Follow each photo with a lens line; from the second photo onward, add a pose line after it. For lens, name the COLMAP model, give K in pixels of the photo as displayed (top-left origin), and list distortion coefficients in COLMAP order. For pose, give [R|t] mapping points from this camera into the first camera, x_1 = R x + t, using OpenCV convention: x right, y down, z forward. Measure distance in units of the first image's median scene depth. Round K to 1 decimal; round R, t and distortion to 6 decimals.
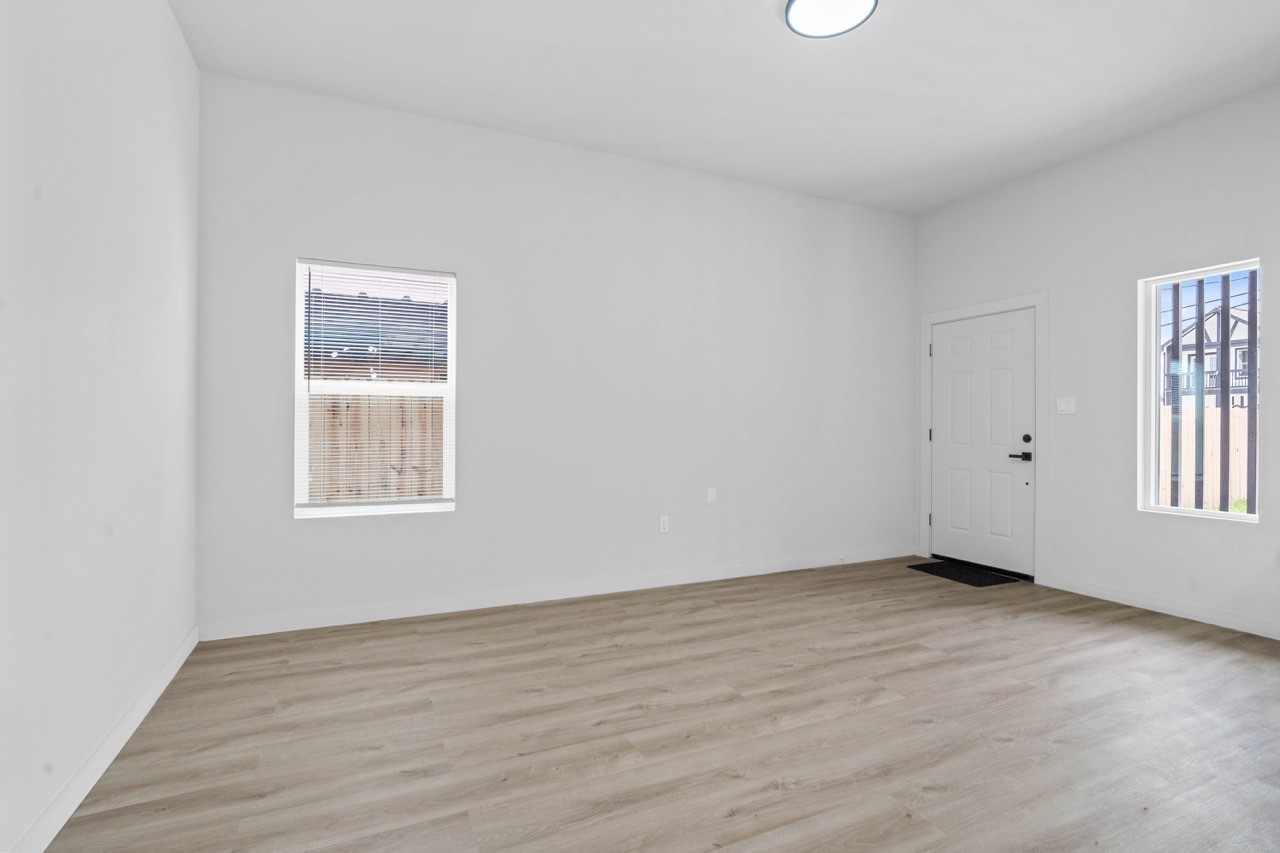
lens RADIAL K [[607.9, 0, 640.5], [0, 607.9, 432.6], [0, 0, 1]] dist [-0.013896, 0.002874]
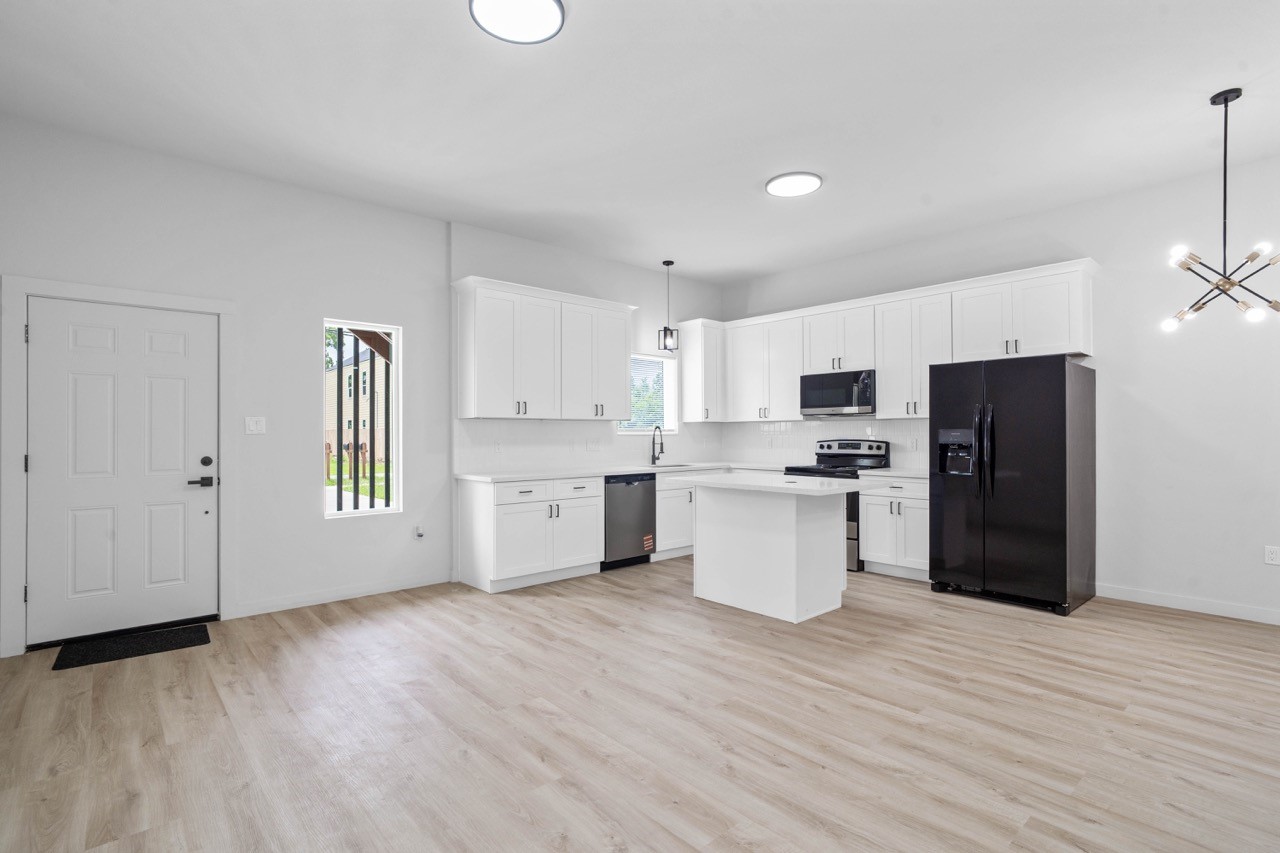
lens RADIAL K [[607.9, 0, 630.5], [0, 607.9, 429.8], [0, 0, 1]] dist [-0.013896, 0.002874]
pose [[-0.279946, 0.001645, 0.960014, -0.530326], [0.012816, 0.999916, 0.002024, -0.041660], [-0.959930, 0.012870, -0.279943, 0.896837]]
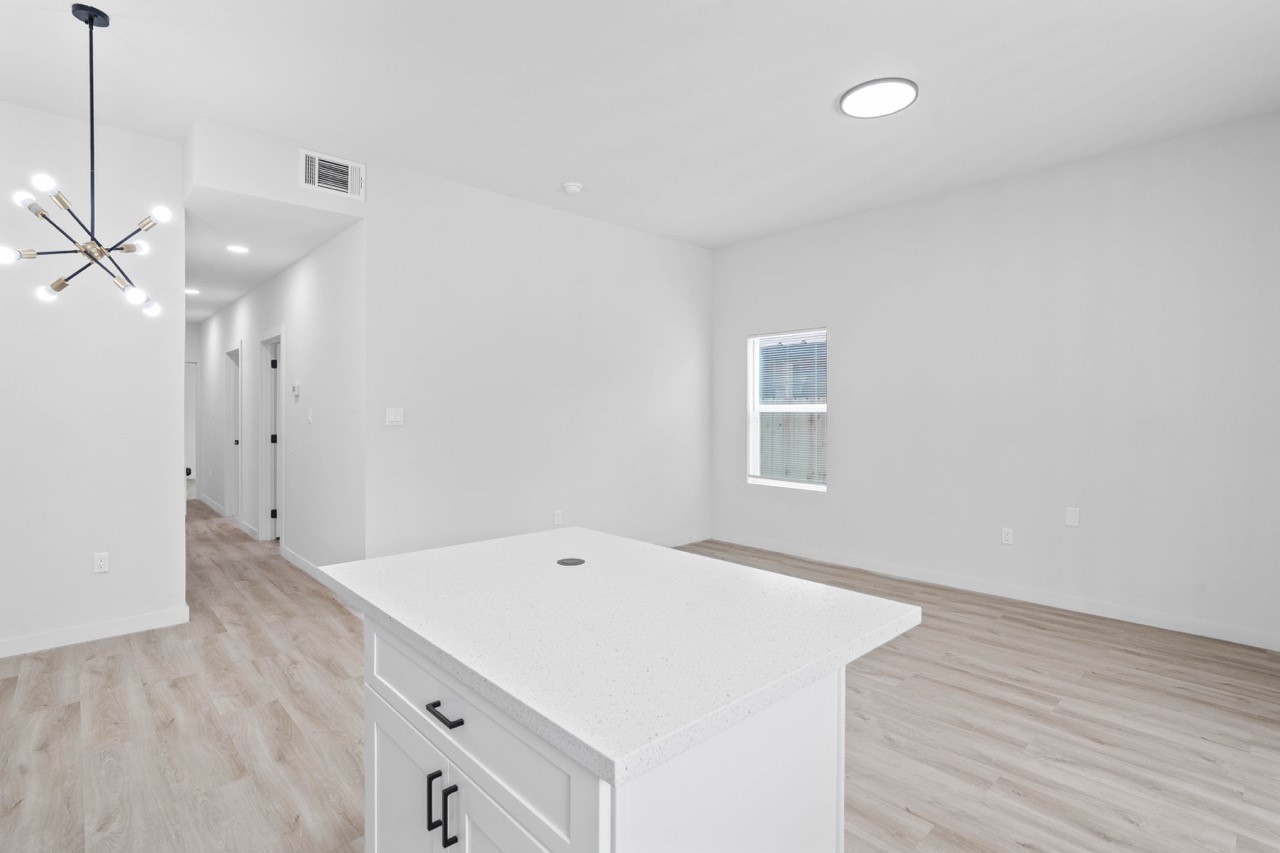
lens RADIAL K [[607.9, 0, 629.3], [0, 607.9, 430.9], [0, 0, 1]] dist [-0.013896, 0.002874]
pose [[0.297991, 0.028068, -0.954156, 1.079943], [-0.011100, 0.999602, 0.025938, -0.058320], [0.954504, 0.002862, 0.298184, 0.130366]]
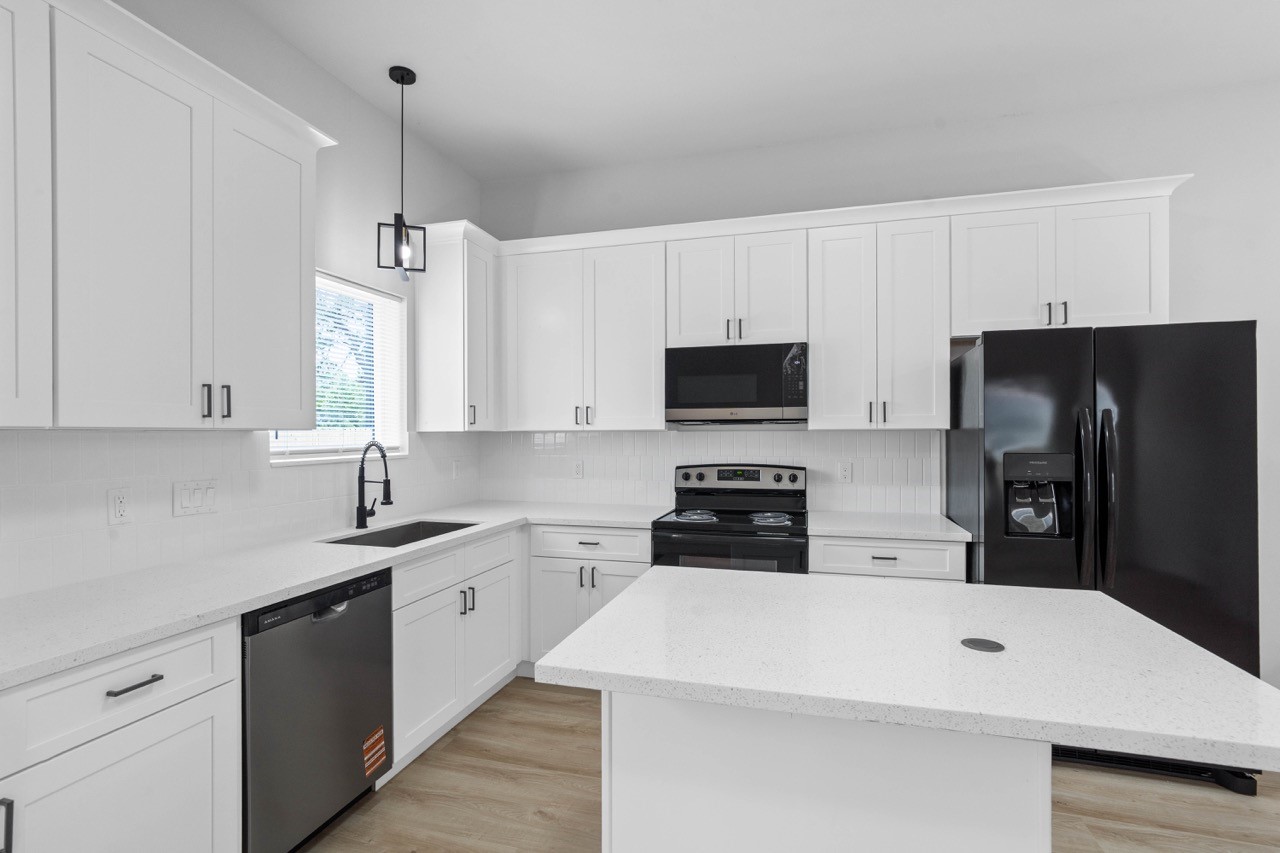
lens RADIAL K [[607.9, 0, 633.5], [0, 607.9, 432.7], [0, 0, 1]] dist [-0.013896, 0.002874]
pose [[-0.754268, -0.003607, 0.656557, 0.477969], [0.006963, 0.999885, 0.013493, -0.070513], [-0.656530, 0.014749, -0.754156, 0.671852]]
